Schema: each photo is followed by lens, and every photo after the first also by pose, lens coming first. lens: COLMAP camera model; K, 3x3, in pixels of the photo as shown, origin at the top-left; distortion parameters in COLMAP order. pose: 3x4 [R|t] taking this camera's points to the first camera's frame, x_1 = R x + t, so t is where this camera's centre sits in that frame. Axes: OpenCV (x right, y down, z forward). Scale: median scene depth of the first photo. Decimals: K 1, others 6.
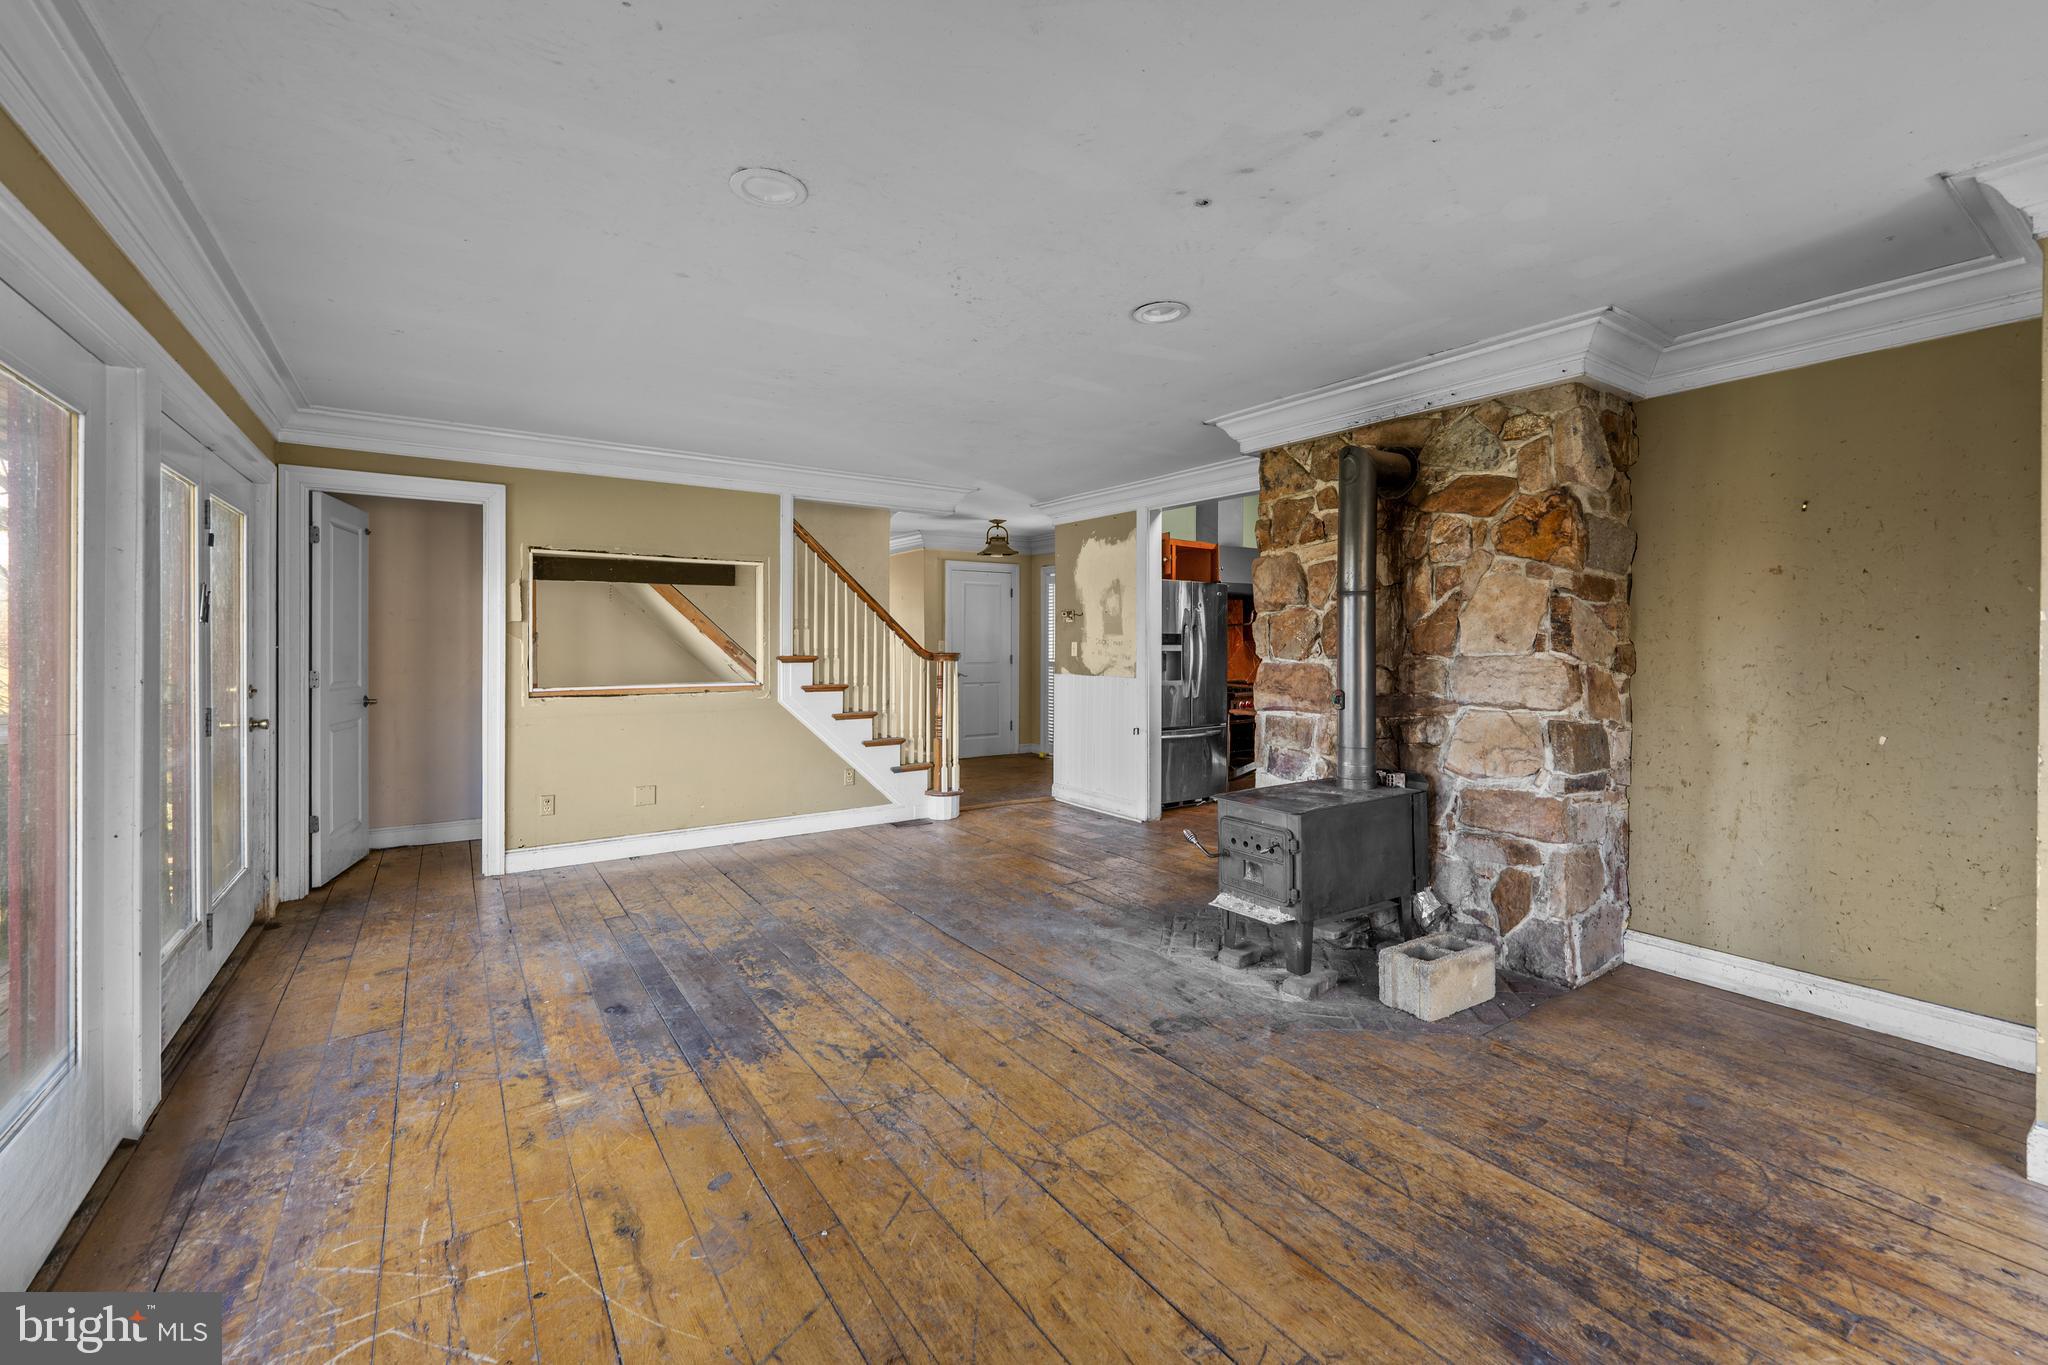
lens RADIAL K [[852.5, 0, 1025.3], [0, 852.5, 640.0], [0, 0, 1]] dist [0.000260, -0.000226]
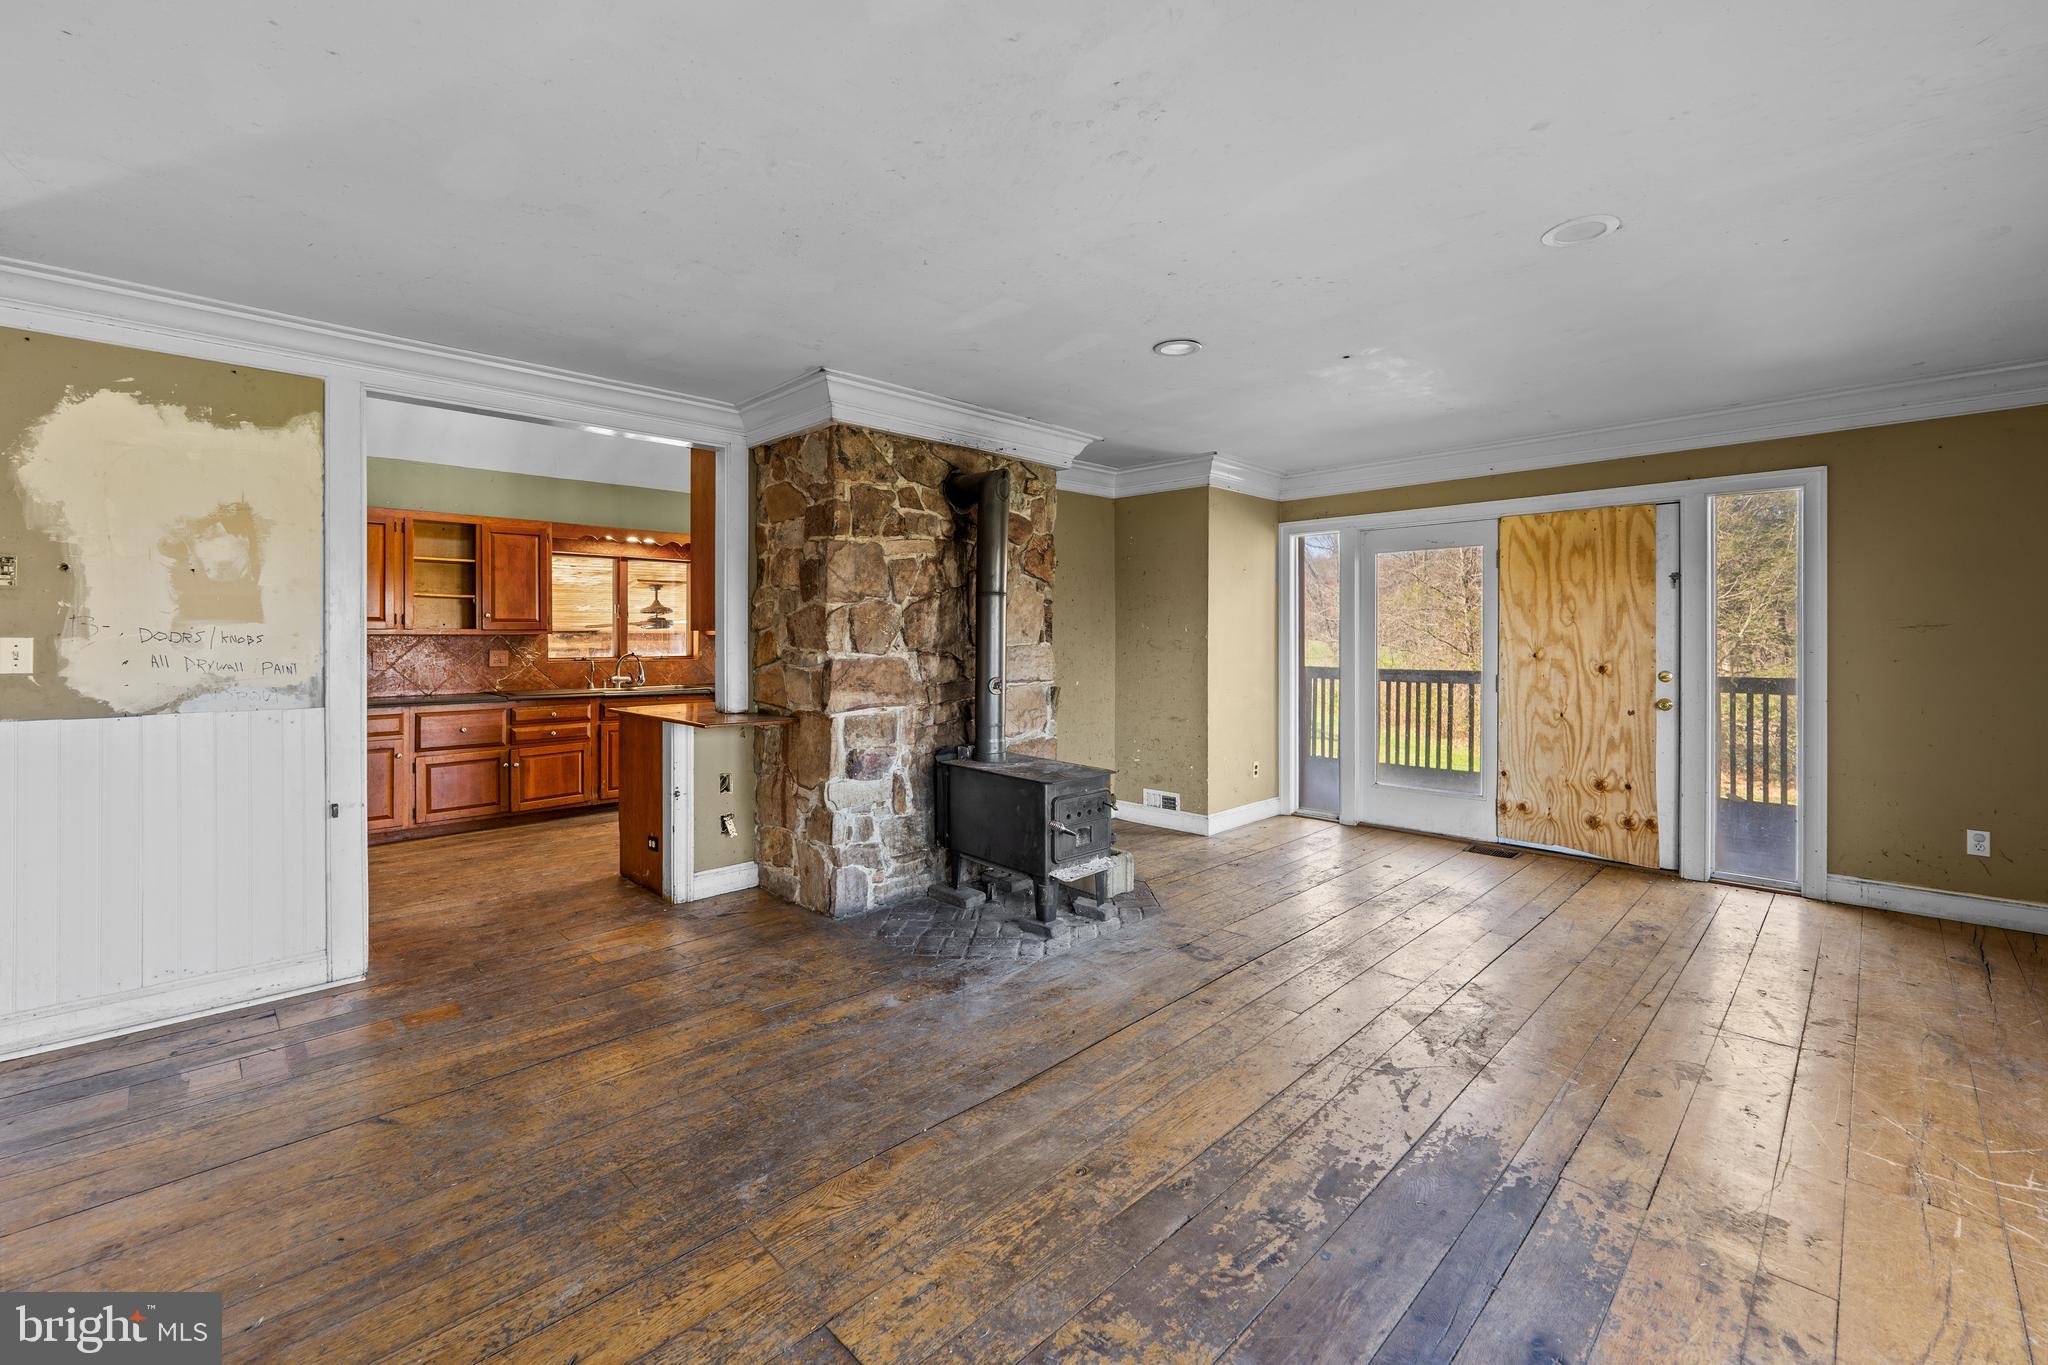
lens RADIAL K [[852.5, 0, 1025.3], [0, 852.5, 640.0], [0, 0, 1]] dist [0.000260, -0.000226]
pose [[-0.181911, -0.007983, 0.983283, -0.760778], [-0.002211, 0.999968, 0.007709, -0.001136], [-0.983313, -0.000772, -0.181923, 1.155626]]
